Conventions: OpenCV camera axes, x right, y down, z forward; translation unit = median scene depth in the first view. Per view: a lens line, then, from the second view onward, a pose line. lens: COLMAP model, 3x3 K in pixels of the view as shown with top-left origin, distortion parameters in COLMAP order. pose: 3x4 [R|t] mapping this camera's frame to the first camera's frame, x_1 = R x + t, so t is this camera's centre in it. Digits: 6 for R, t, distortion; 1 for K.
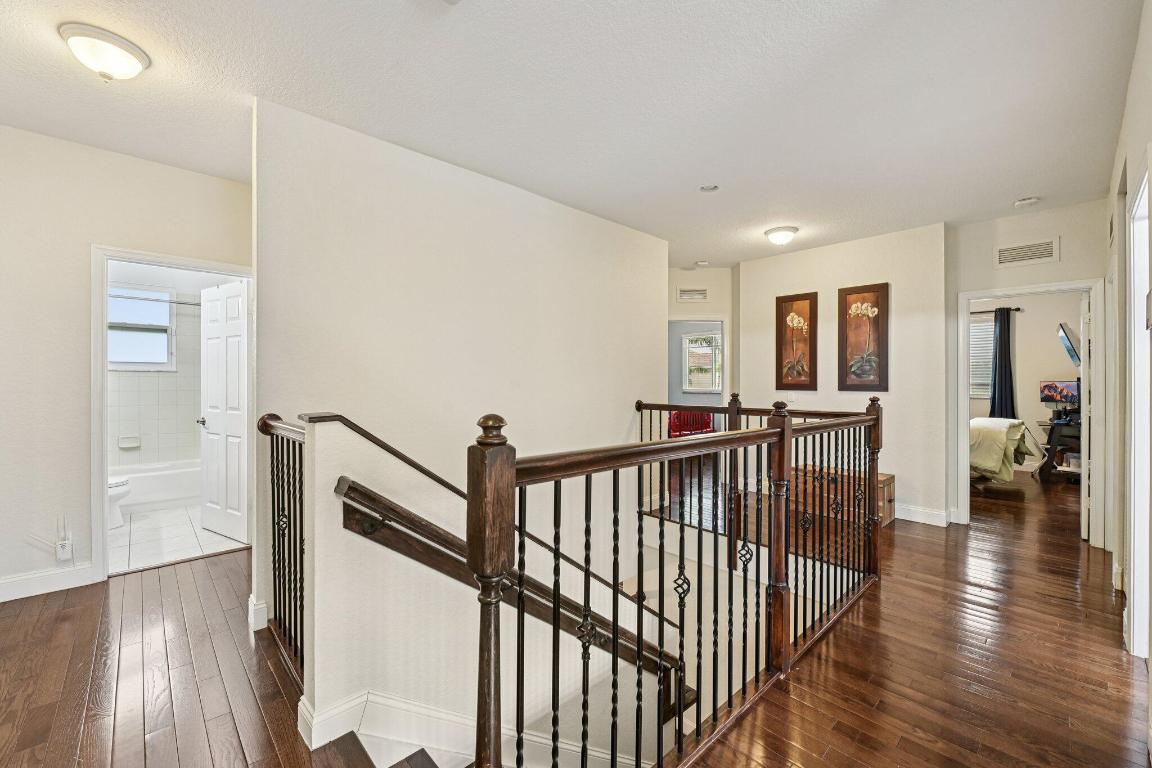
lens RADIAL K [[468.8, 0, 572.6], [0, 468.8, 386.0], [0, 0, 1]] dist [-0.015025, -0.000038]
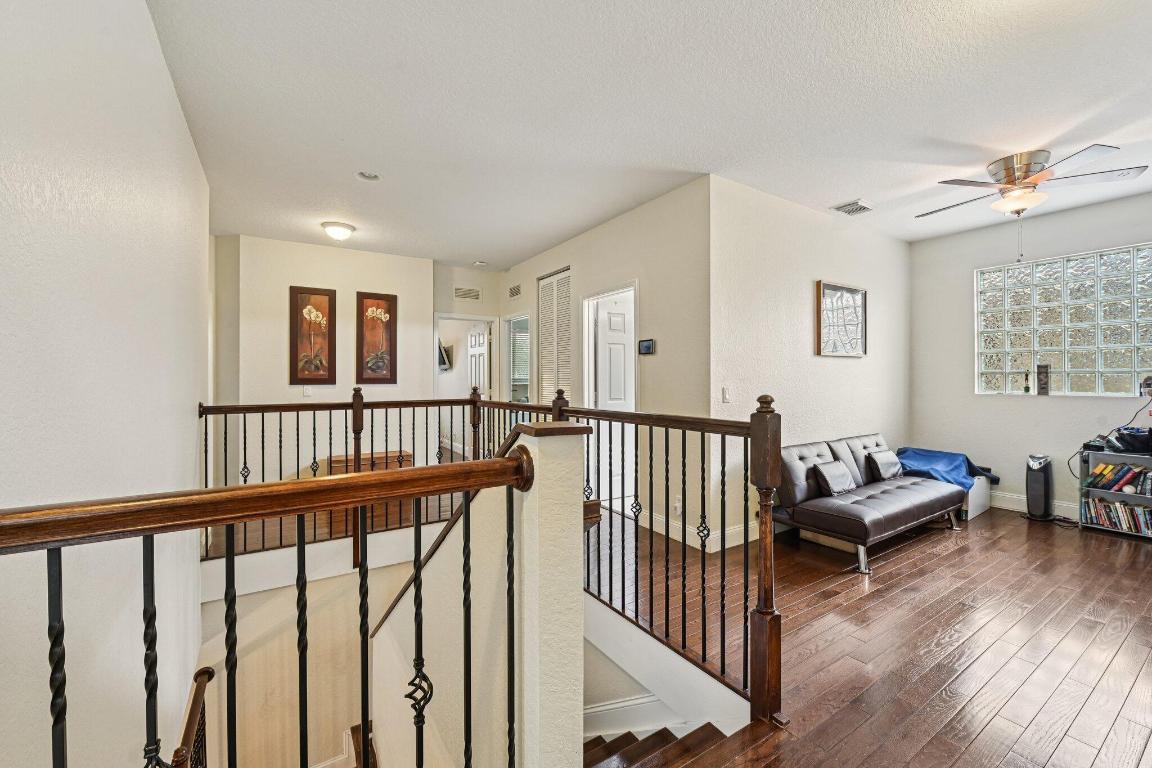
lens RADIAL K [[468.8, 0, 575.2], [0, 468.8, 375.4], [0, 0, 1]] dist [-0.015025, -0.000038]
pose [[0.184773, 0.000341, 0.982781, -0.435310], [0.008222, 0.999964, -0.001892, -0.003982], [-0.982747, 0.008430, 0.184764, 0.302123]]
